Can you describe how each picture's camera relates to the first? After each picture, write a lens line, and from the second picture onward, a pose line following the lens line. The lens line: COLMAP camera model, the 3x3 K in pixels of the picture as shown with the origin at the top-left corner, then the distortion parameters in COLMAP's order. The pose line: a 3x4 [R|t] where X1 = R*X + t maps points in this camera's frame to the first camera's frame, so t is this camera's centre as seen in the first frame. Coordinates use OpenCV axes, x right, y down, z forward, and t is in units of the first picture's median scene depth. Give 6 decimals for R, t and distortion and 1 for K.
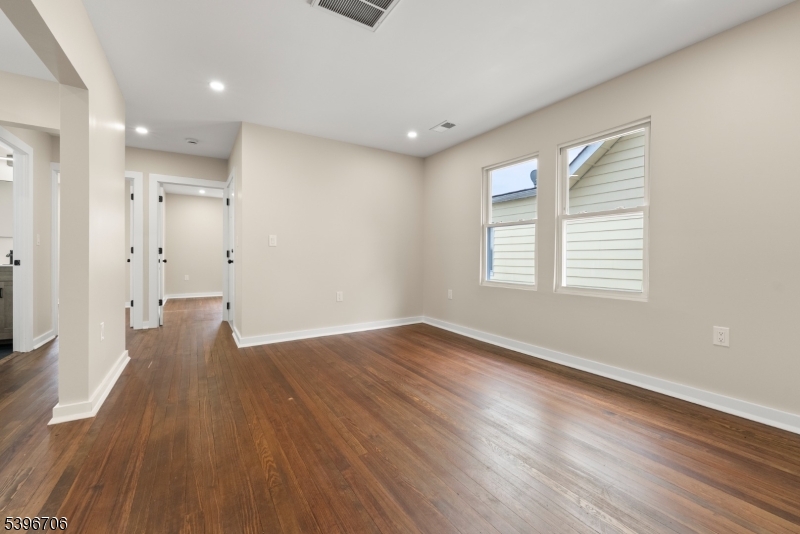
lens RADIAL K [[325.5, 0, 402.0], [0, 325.5, 265.1], [0, 0, 1]] dist [-0.000519, -0.000071]
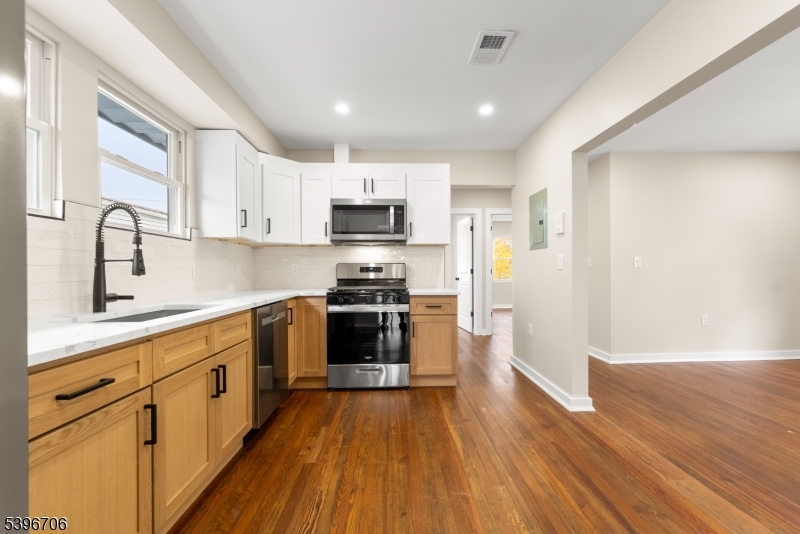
lens RADIAL K [[325.5, 0, 402.9], [0, 325.5, 268.5], [0, 0, 1]] dist [-0.000519, -0.000071]
pose [[0.860350, -0.012600, -0.509548, -0.724197], [0.000610, 0.999719, -0.023690, -0.044975], [0.509703, 0.020070, 0.860116, -0.370669]]
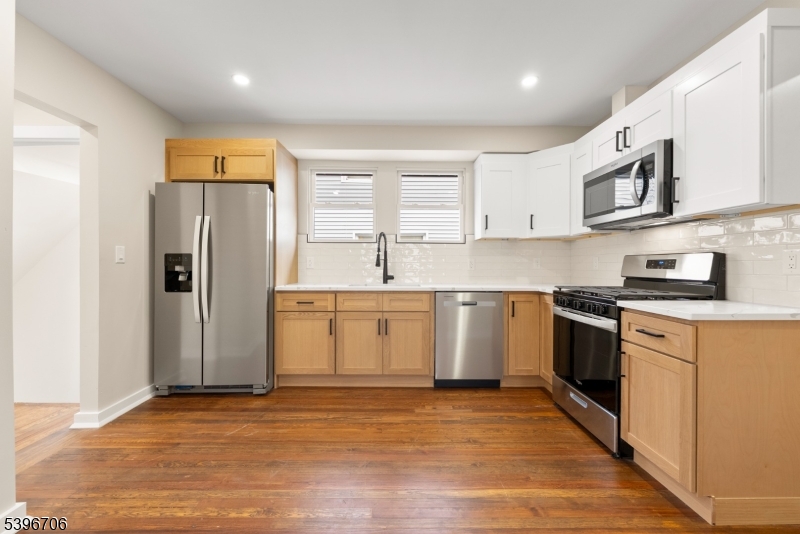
lens RADIAL K [[325.5, 0, 402.3], [0, 325.5, 267.5], [0, 0, 1]] dist [-0.000519, -0.000071]
pose [[-0.531093, -0.002575, -0.847310, -0.448270], [-0.019879, 0.999758, 0.009421, -0.057985], [0.847080, 0.021847, -0.531016, 0.621555]]
